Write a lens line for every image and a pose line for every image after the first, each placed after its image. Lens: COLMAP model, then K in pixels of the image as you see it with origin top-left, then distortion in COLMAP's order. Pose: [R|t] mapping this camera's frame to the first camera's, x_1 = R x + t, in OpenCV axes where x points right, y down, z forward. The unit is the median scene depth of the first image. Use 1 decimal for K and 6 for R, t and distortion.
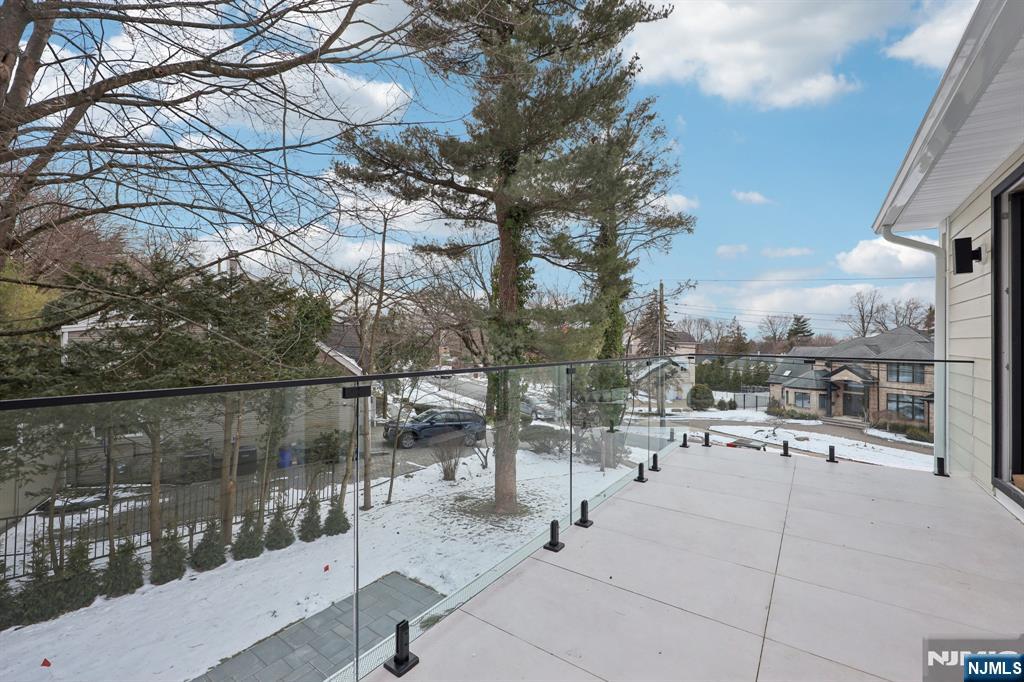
lens RADIAL K [[414.6, 0, 512.0], [0, 414.6, 341.0], [0, 0, 1]] dist [0.000454, -0.000103]
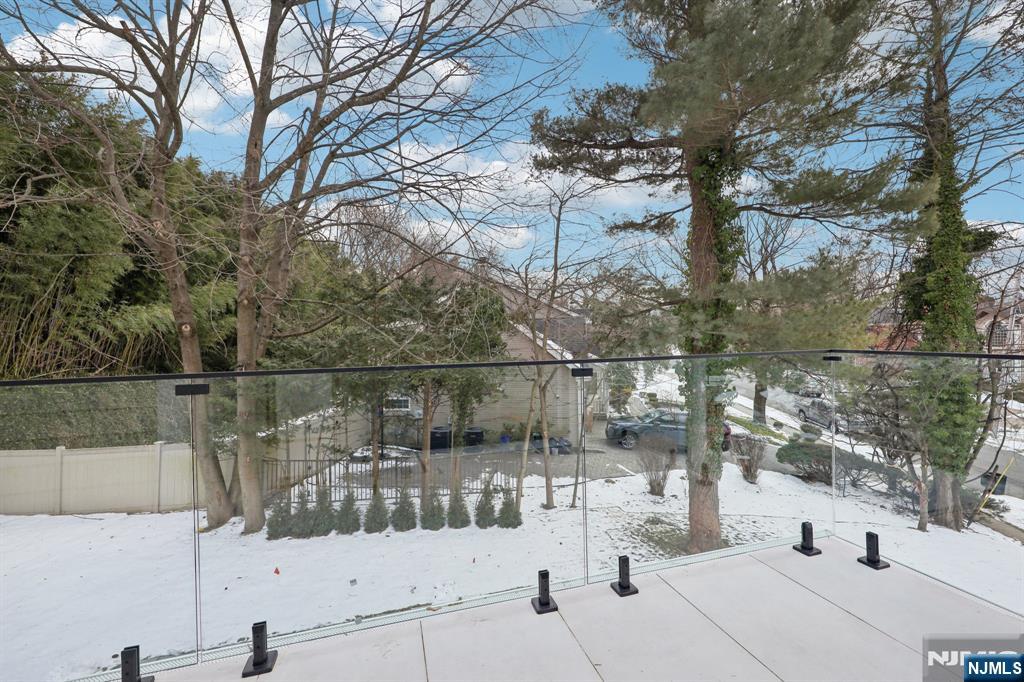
lens RADIAL K [[422.5, 0, 511.5], [0, 422.5, 337.1], [0, 0, 1]] dist [0.000410, -0.000050]
pose [[0.794819, -0.016317, -0.606627, 0.175446], [0.024166, 0.999697, 0.004774, 0.002177], [0.606365, -0.018455, 0.794972, 0.170798]]
